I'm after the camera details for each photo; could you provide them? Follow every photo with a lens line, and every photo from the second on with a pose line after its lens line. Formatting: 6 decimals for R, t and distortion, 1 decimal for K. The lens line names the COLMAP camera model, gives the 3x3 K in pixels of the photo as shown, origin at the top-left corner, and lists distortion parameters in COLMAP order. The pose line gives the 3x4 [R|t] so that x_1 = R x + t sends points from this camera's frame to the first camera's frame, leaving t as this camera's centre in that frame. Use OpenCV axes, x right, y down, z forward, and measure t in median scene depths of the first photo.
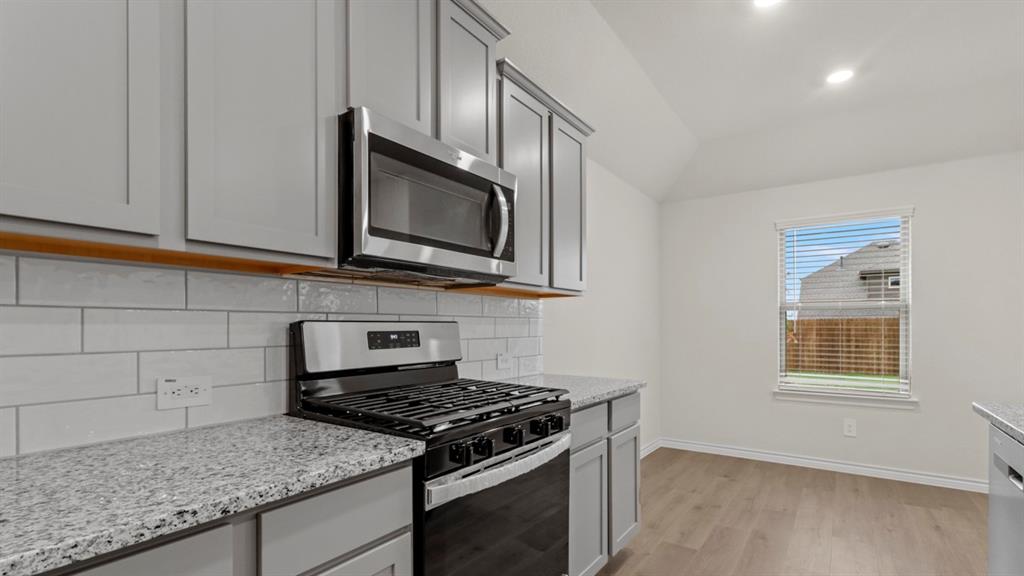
lens RADIAL K [[479.0, 0, 507.4], [0, 479.0, 321.0], [0, 0, 1]] dist [0.001955, 0.000606]
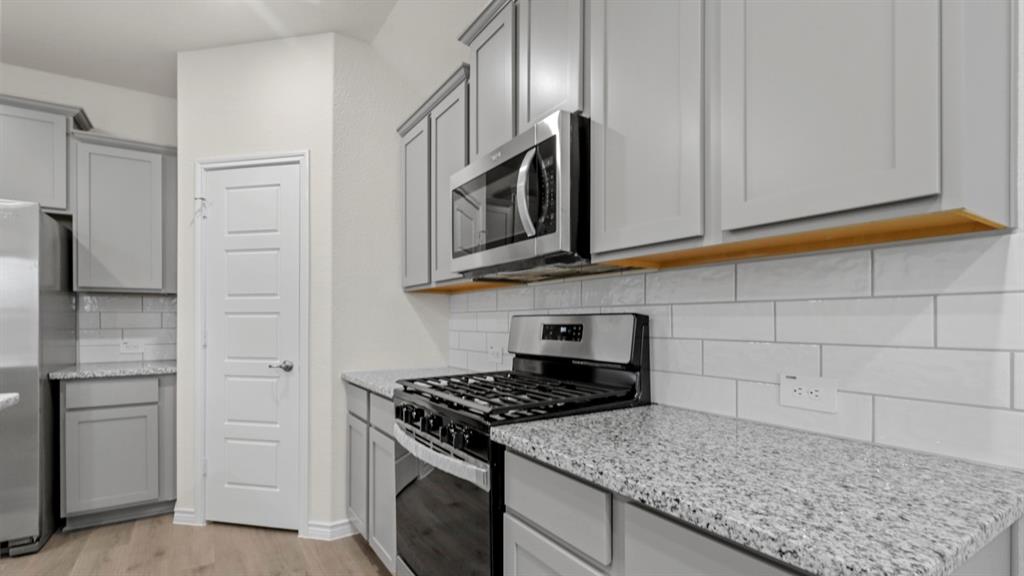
lens RADIAL K [[479.0, 0, 507.4], [0, 479.0, 321.0], [0, 0, 1]] dist [0.001955, 0.000606]
pose [[-0.381086, 0.000283, -0.924540, 0.767899], [0.010684, 0.999935, -0.004098, 0.017135], [0.924478, -0.011440, -0.381064, 1.284385]]
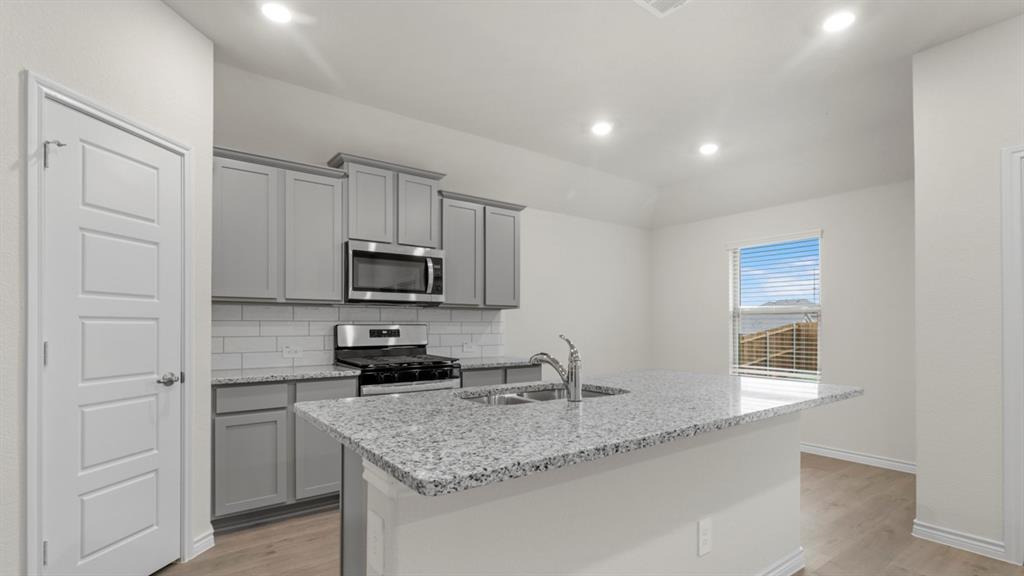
lens RADIAL K [[479.0, 0, 507.4], [0, 479.0, 321.0], [0, 0, 1]] dist [0.001955, 0.000606]
pose [[0.948712, -0.002468, -0.316132, 0.943350], [0.002348, 0.999997, -0.000761, -0.013130], [0.316133, -0.000021, 0.948715, -0.830261]]
